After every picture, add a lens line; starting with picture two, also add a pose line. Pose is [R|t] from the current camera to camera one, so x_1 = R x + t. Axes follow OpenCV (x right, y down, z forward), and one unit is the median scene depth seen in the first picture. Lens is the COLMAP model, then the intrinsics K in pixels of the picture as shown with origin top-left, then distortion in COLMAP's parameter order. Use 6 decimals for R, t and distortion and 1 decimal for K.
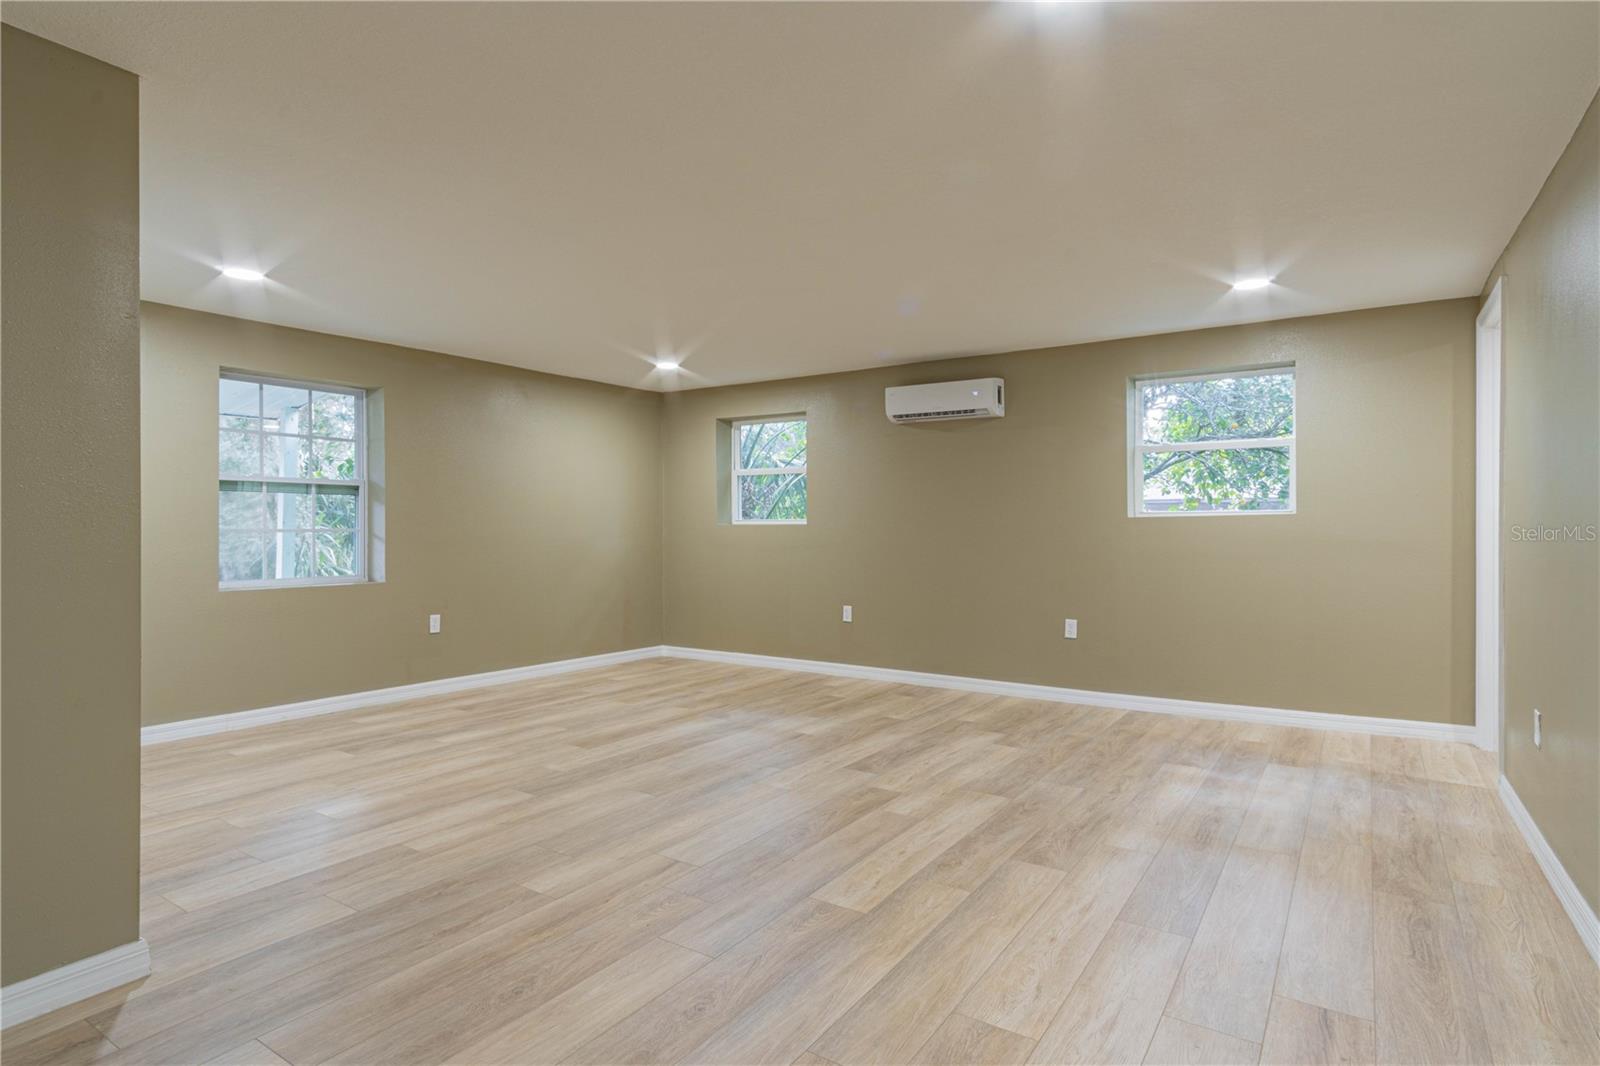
lens RADIAL K [[855.5, 0, 799.6], [0, 855.5, 525.2], [0, 0, 1]] dist [0.002292, 0.002743]
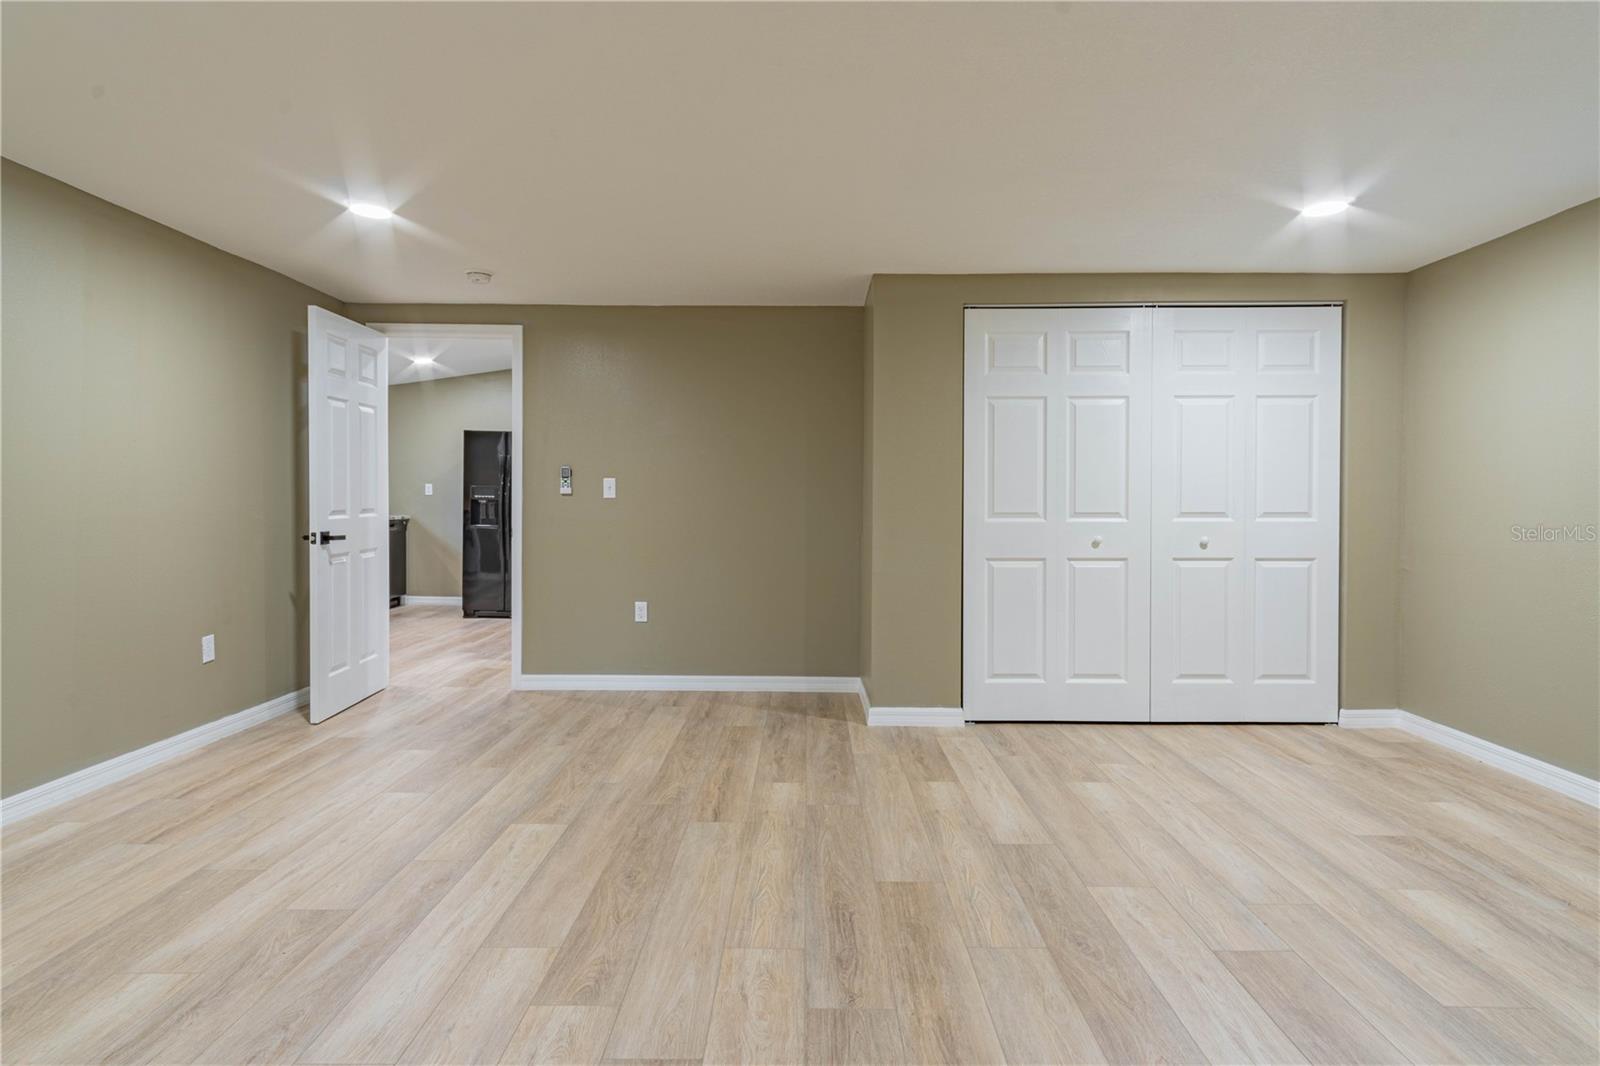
lens RADIAL K [[855.5, 0, 788.5], [0, 855.5, 504.3], [0, 0, 1]] dist [0.002292, 0.002743]
pose [[-0.844265, -0.002320, -0.535921, 0.314119], [-0.006736, 0.999958, 0.006283, 0.001914], [0.535883, 0.008914, -0.844245, 1.776106]]
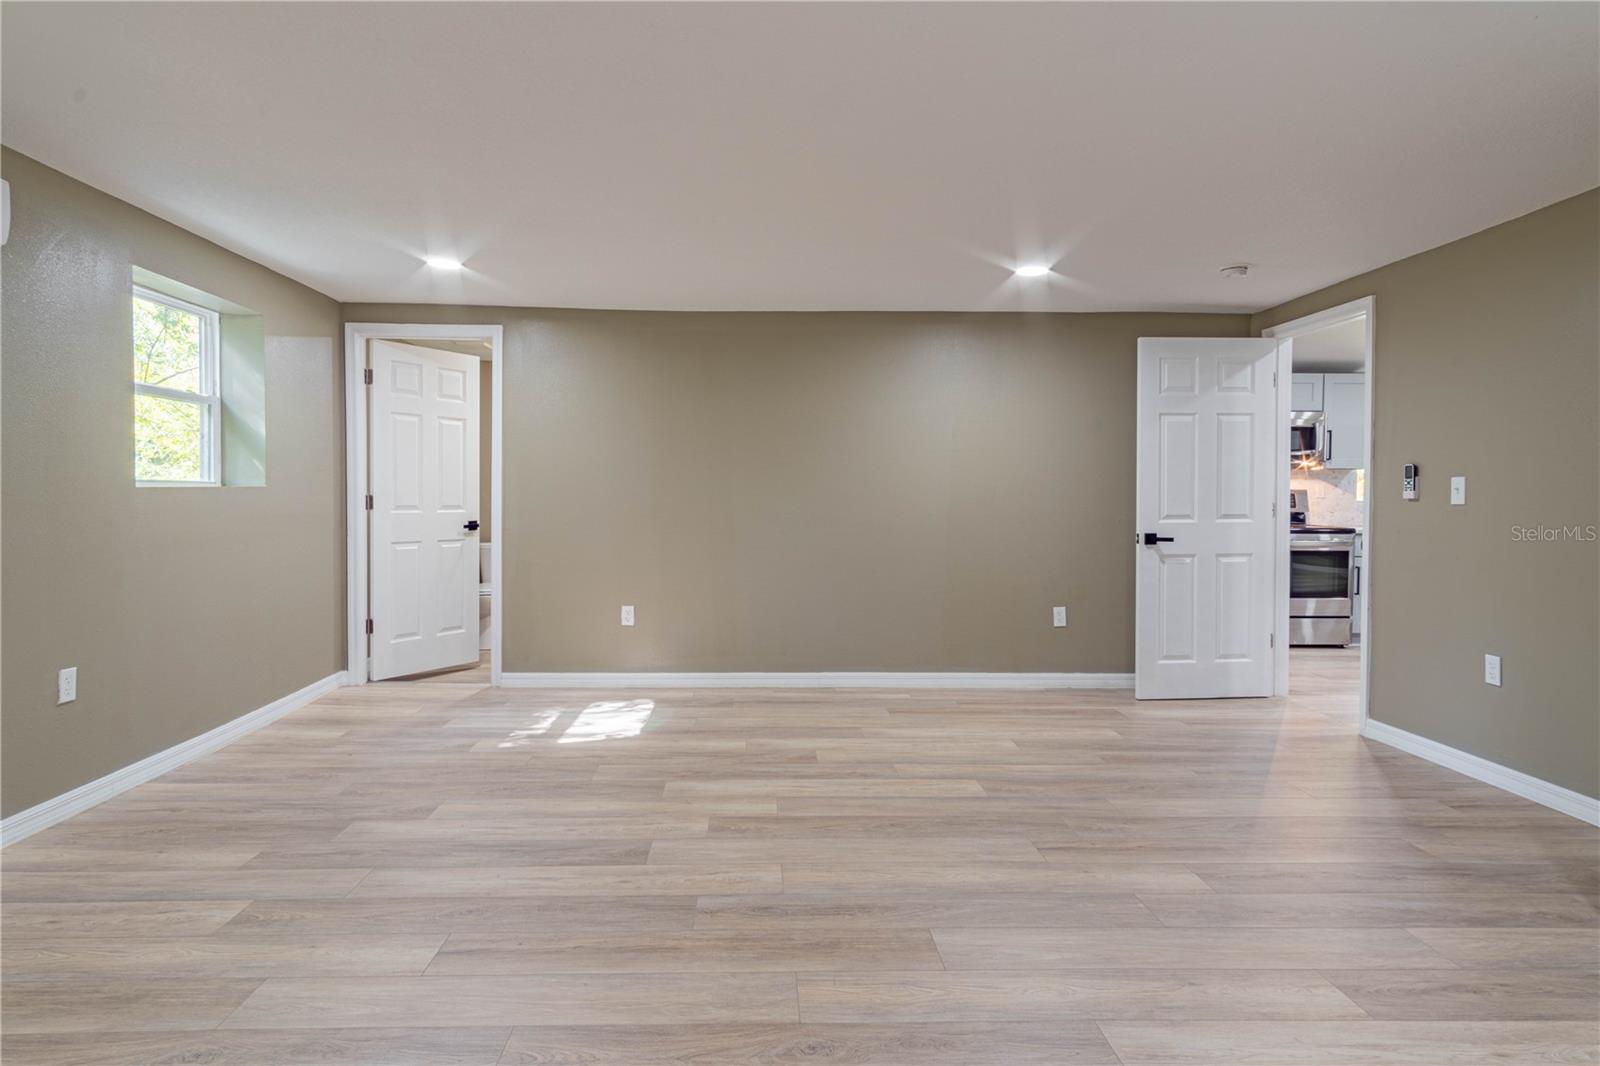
lens RADIAL K [[855.5, 0, 779.8], [0, 855.5, 505.9], [0, 0, 1]] dist [0.002292, 0.002743]
pose [[-0.571283, -0.010190, 0.820690, -0.708340], [-0.004760, 0.999947, 0.009102, -0.001735], [-0.820740, 0.001293, -0.571301, 1.659552]]
